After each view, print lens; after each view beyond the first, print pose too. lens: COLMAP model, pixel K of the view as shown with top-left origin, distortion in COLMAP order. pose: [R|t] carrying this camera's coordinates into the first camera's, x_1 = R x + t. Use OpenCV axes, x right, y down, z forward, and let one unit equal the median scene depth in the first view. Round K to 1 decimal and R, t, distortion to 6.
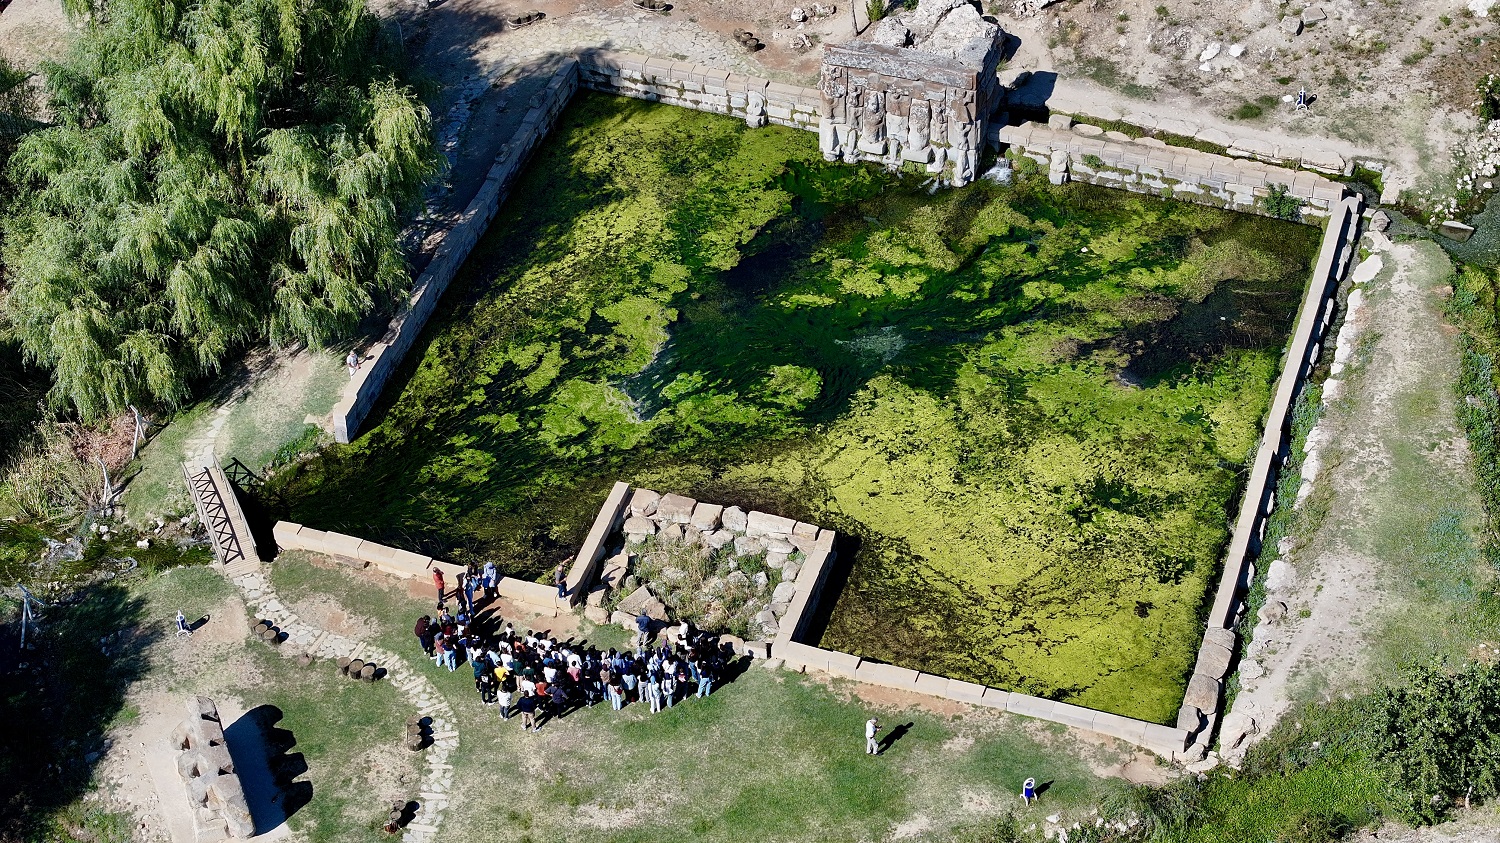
lens RADIAL K [[3003.5, 0, 750.0], [0, 3003.5, 421.5], [0, 0, 1]] dist [-0.220159, 0.817332]
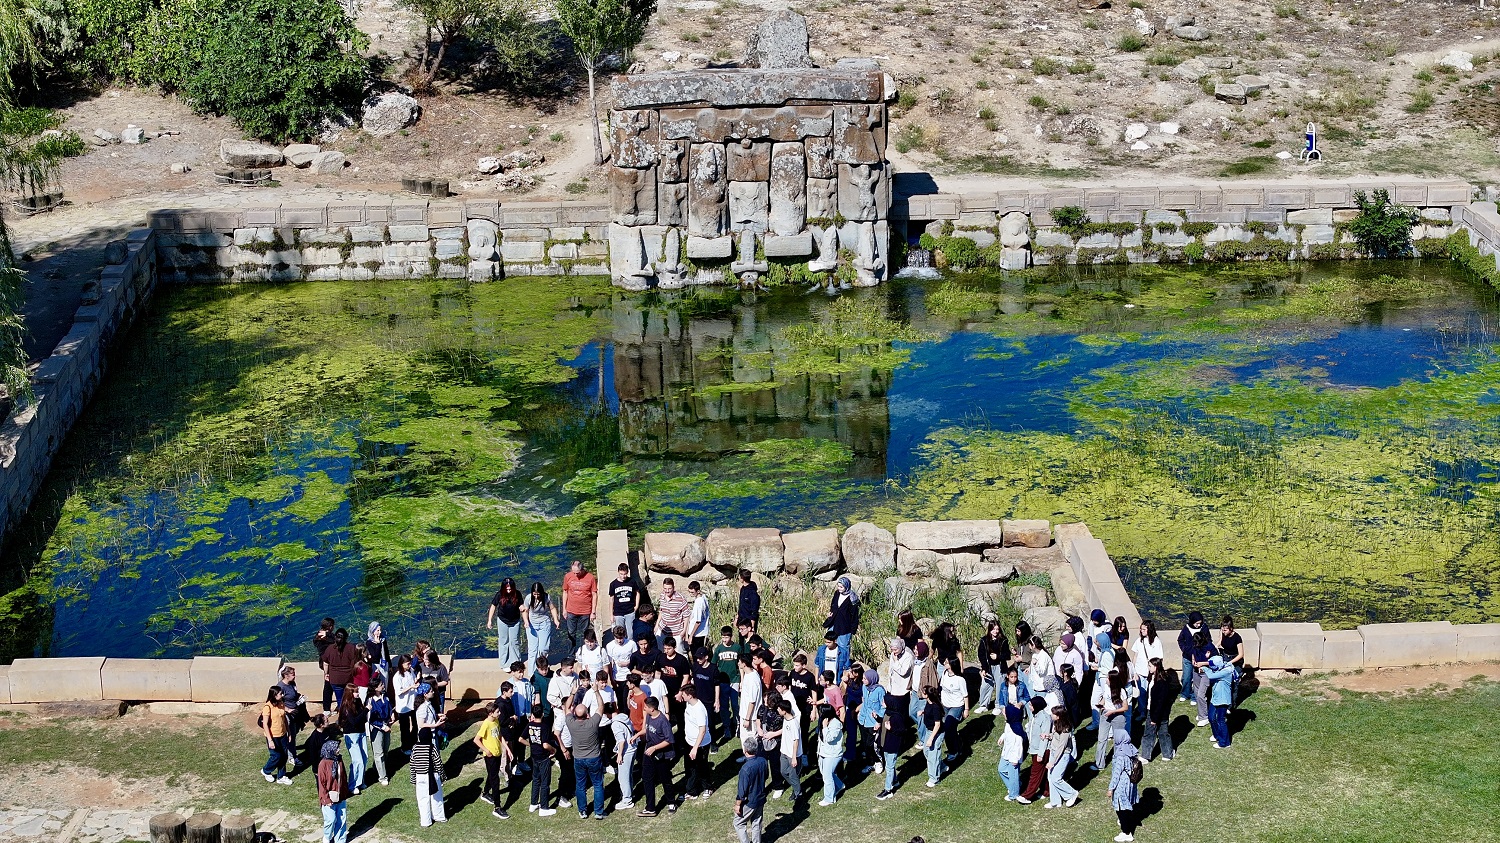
lens RADIAL K [[3003.5, 0, 750.0], [0, 3003.5, 421.5], [0, 0, 1]] dist [-0.220159, 0.817332]
pose [[0.930573, -0.086567, 0.355724, -0.178680], [0.230173, 0.893929, -0.384591, 0.181549], [-0.284699, 0.439769, 0.851792, 0.549773]]
